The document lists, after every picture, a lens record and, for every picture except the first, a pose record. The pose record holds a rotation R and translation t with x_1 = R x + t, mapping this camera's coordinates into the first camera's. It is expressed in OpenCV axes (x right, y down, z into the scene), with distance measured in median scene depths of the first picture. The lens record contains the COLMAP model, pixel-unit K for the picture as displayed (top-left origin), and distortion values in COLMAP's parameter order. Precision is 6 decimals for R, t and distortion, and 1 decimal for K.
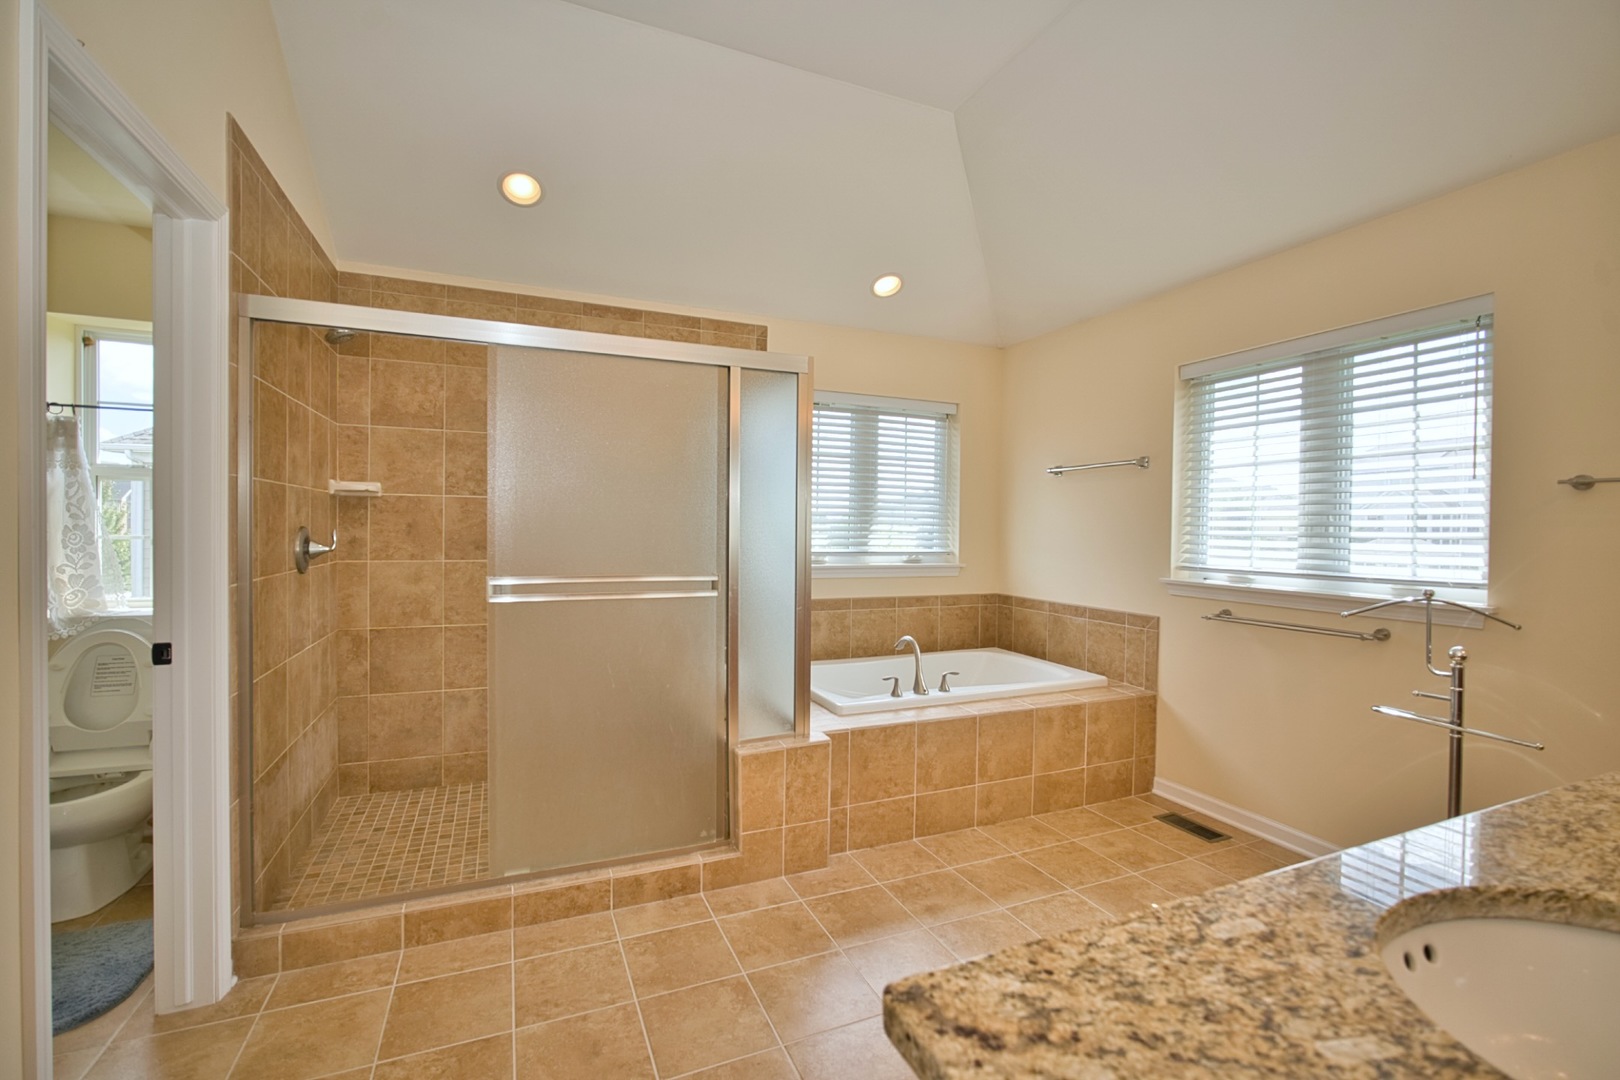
lens RADIAL K [[708.0, 0, 795.9], [0, 708.0, 528.4], [0, 0, 1]] dist [-0.019722, 0.005896]
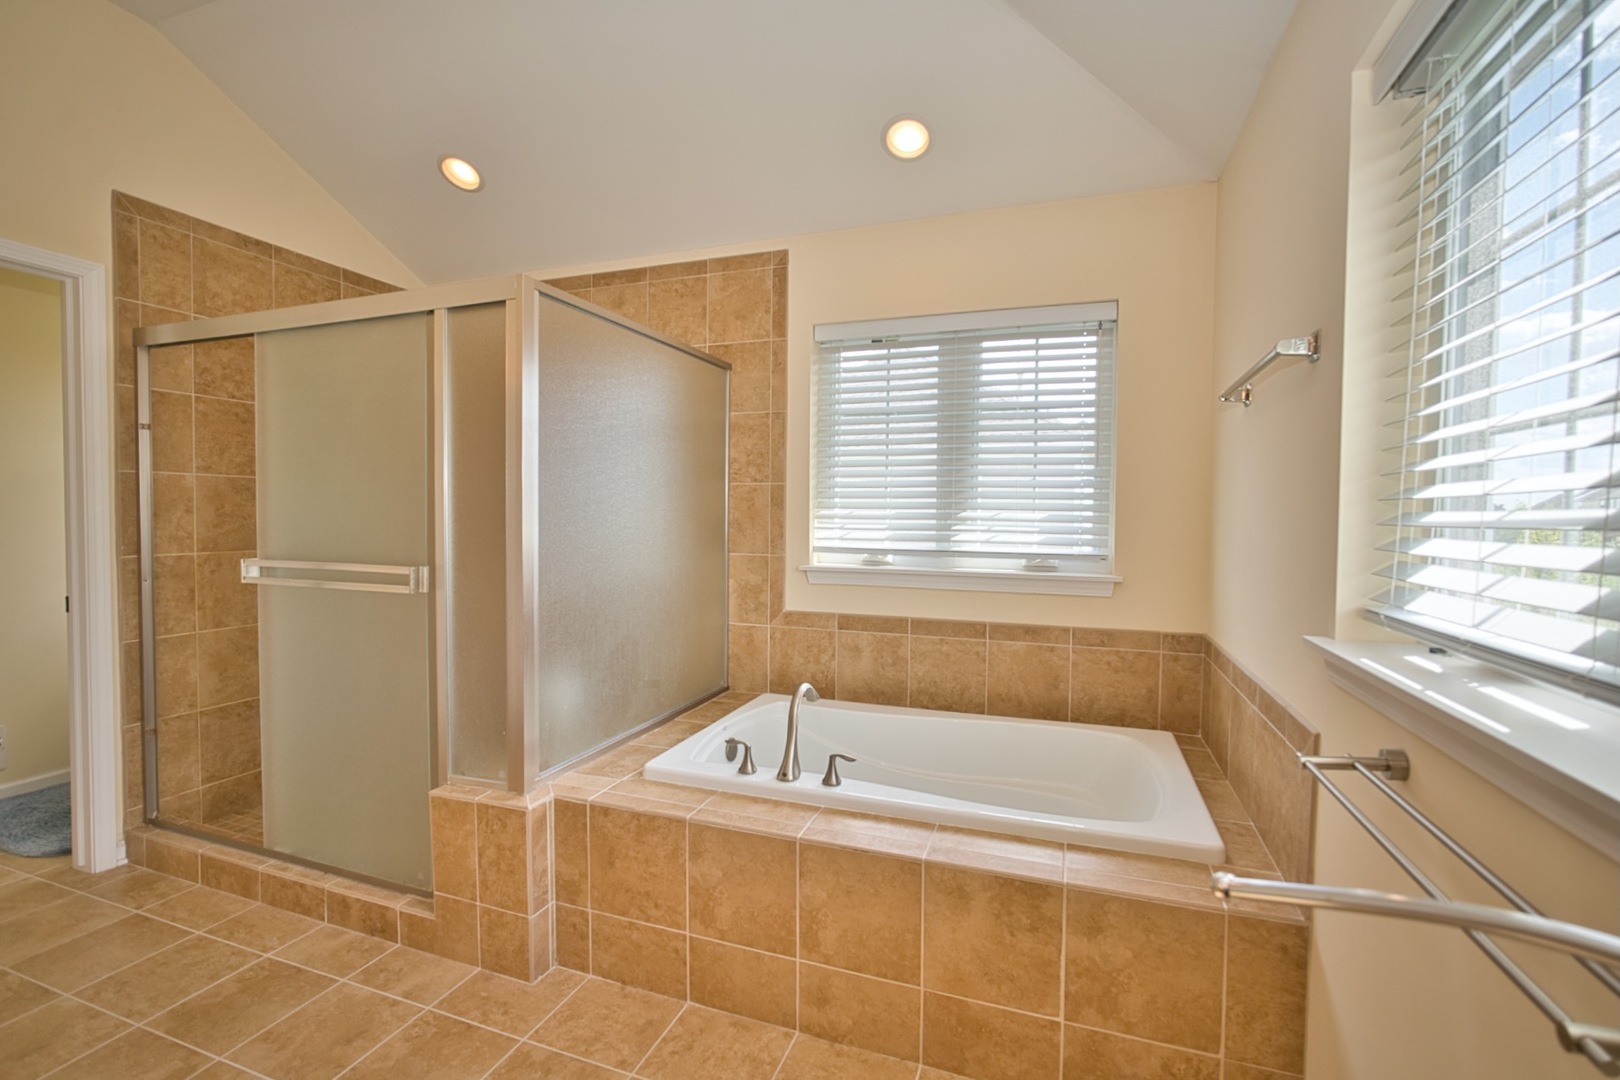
lens RADIAL K [[708.0, 0, 823.6], [0, 708.0, 538.8], [0, 0, 1]] dist [-0.019722, 0.005896]
pose [[0.734888, 0.016129, -0.677996, 0.645186], [-0.002840, 0.999782, 0.020705, 0.011553], [0.678182, -0.013290, 0.734774, 0.594966]]
